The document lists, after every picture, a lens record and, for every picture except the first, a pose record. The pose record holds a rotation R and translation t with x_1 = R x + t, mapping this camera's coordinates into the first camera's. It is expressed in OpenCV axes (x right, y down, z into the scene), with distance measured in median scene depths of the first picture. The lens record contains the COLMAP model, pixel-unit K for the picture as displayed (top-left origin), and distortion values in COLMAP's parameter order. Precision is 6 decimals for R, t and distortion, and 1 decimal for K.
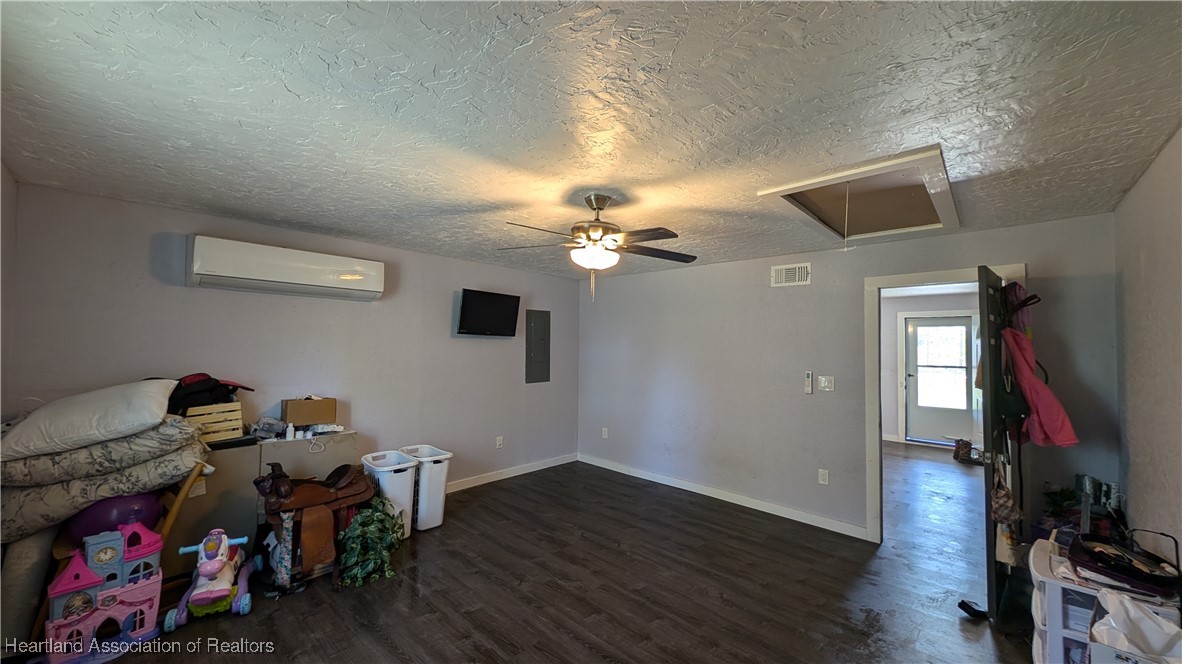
lens RADIAL K [[438.2, 0, 589.1], [0, 438.2, 334.0], [0, 0, 1]] dist [-0.002100, -0.000246]
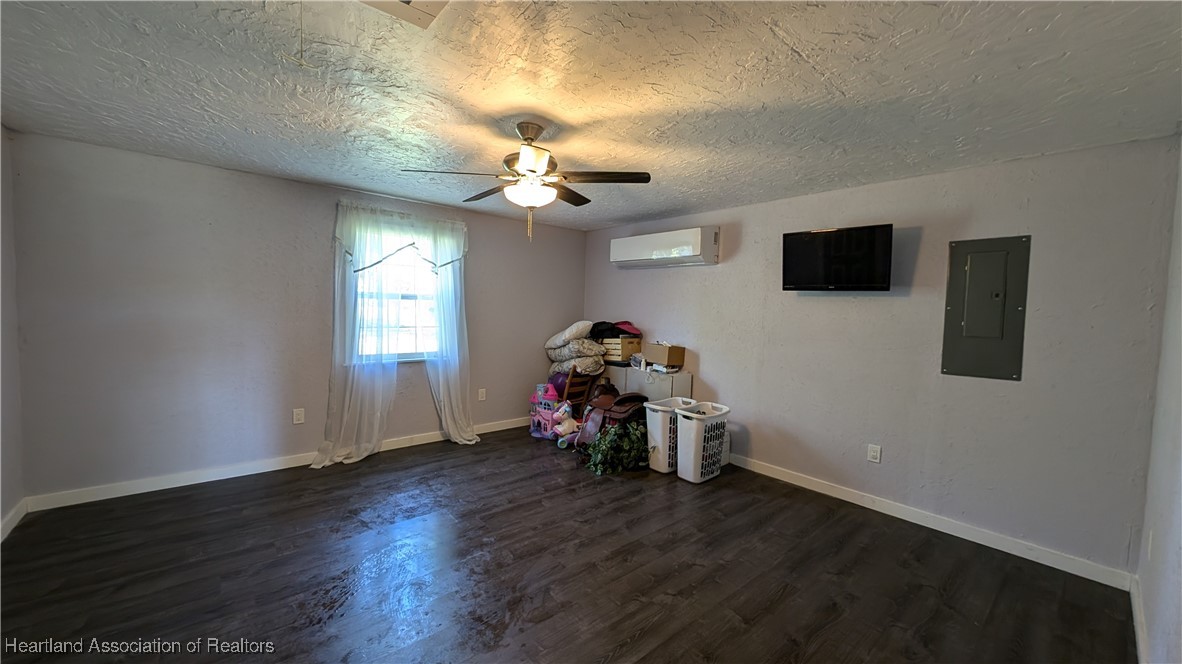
lens RADIAL K [[438.2, 0, 589.2], [0, 438.2, 334.3], [0, 0, 1]] dist [-0.002100, -0.000246]
pose [[-0.104254, 0.039374, -0.993771, 0.775142], [-0.008103, 0.999149, 0.040437, 0.071388], [0.994518, 0.012268, -0.103846, 1.013975]]
